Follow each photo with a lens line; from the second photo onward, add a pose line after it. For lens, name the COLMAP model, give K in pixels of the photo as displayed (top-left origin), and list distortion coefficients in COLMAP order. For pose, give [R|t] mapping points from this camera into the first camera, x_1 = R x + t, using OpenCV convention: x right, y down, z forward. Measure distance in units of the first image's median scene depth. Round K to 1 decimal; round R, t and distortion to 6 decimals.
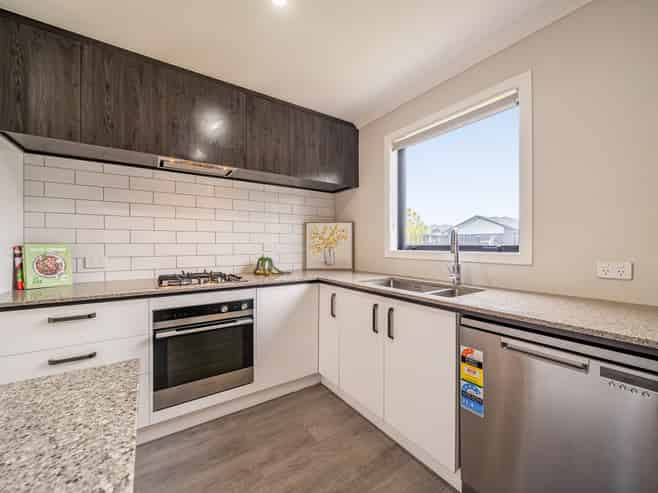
lens RADIAL K [[256.6, 0, 326.0], [0, 256.6, 247.4], [0, 0, 1]] dist [-0.000399, 0.000055]
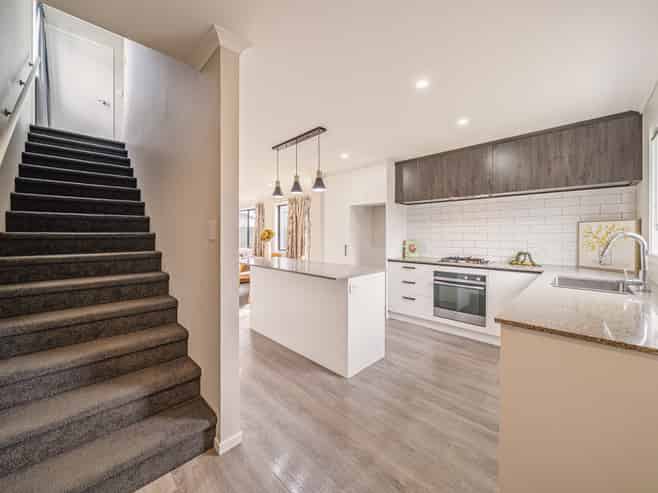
lens RADIAL K [[256.6, 0, 326.0], [0, 256.6, 247.4], [0, 0, 1]] dist [-0.000399, 0.000055]
pose [[0.218285, 0.050429, -0.974581, 1.039425], [-0.008829, 0.998725, 0.049701, -0.051659], [0.975845, -0.002245, 0.218451, -0.338504]]
